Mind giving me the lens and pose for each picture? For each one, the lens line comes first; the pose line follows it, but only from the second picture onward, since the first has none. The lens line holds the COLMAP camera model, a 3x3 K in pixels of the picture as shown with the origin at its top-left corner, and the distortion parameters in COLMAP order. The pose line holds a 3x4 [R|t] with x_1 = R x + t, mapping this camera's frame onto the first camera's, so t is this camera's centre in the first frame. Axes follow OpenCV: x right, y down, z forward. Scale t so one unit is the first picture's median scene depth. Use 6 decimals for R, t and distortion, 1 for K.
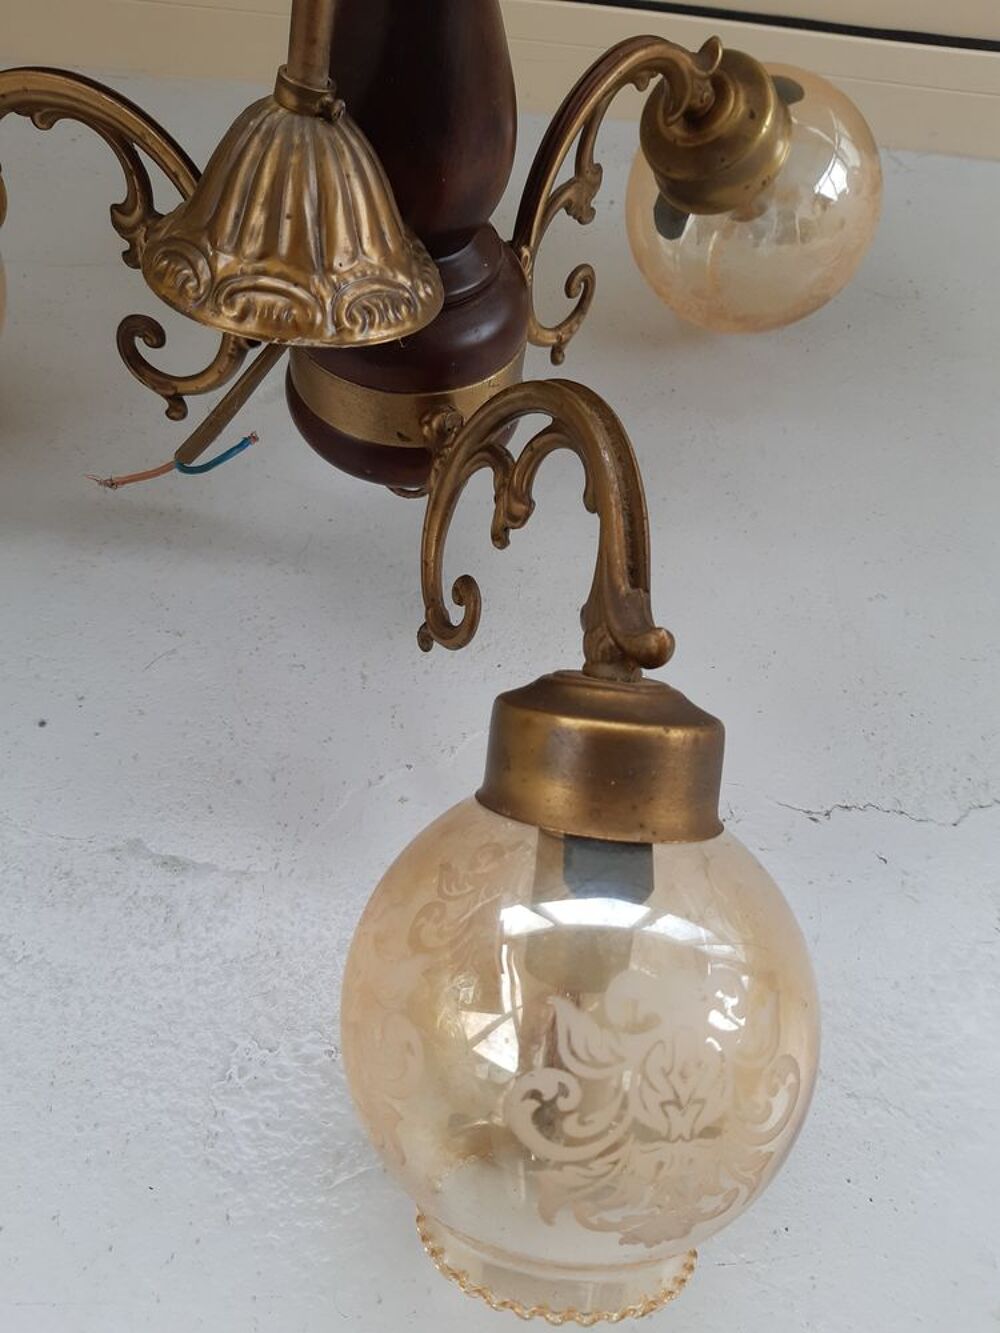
lens RADIAL K [[1060.9, 0, 497.4], [0, 1060.9, 713.1], [0, 0, 1]] dist [0.046447, -0.126353]
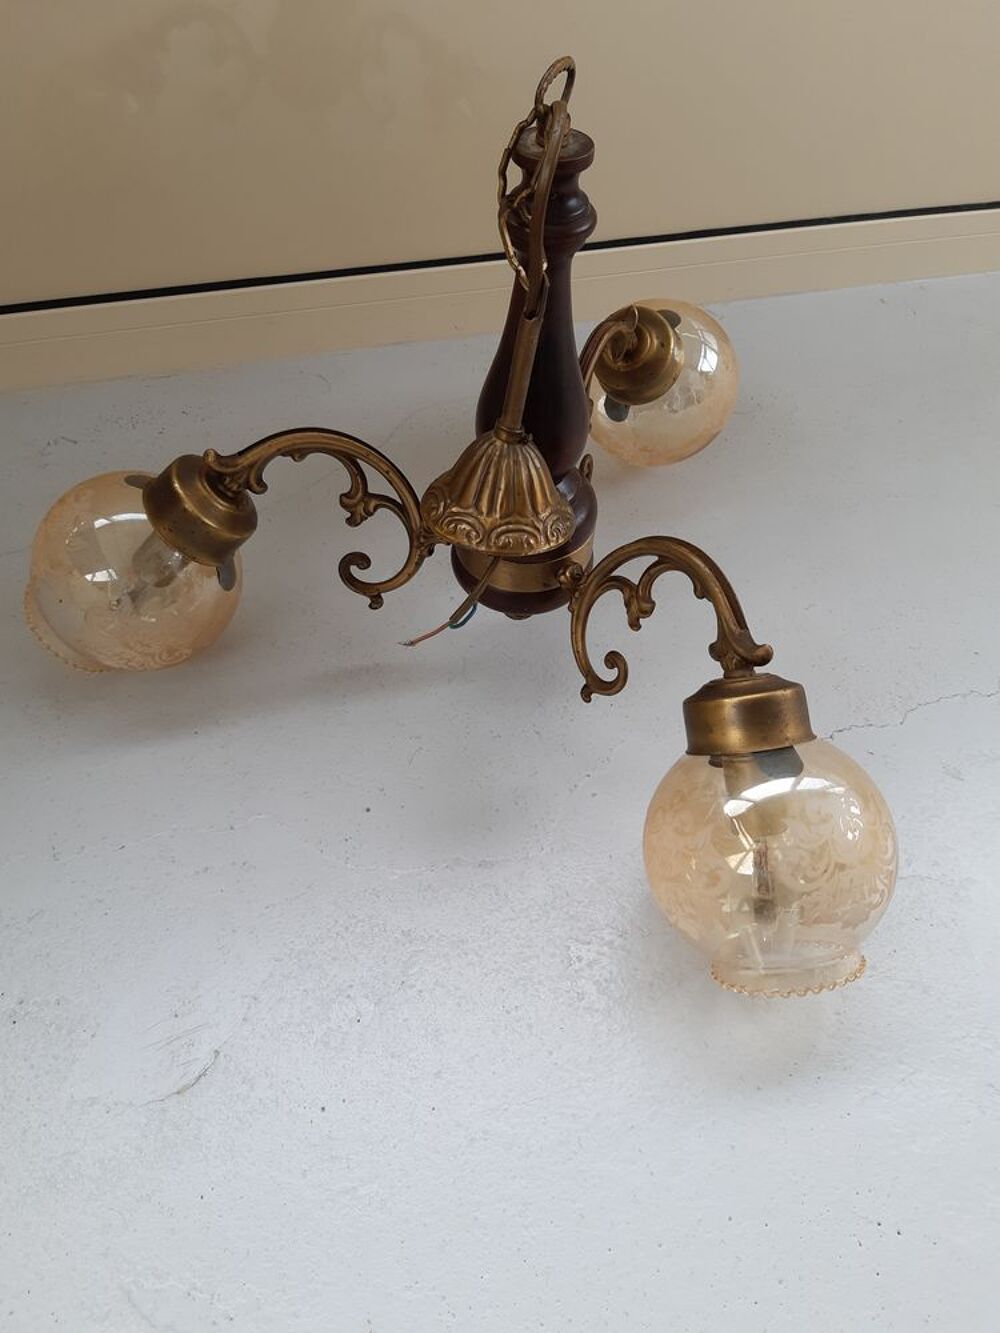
lens RADIAL K [[1060.9, 0, 497.4], [0, 1060.9, 713.1], [0, 0, 1]] dist [0.046447, -0.126353]
pose [[0.956205, -0.261473, 0.131545, -0.466621], [0.271353, 0.960382, -0.063517, 0.027109], [-0.109726, 0.096430, 0.989273, -0.695523]]
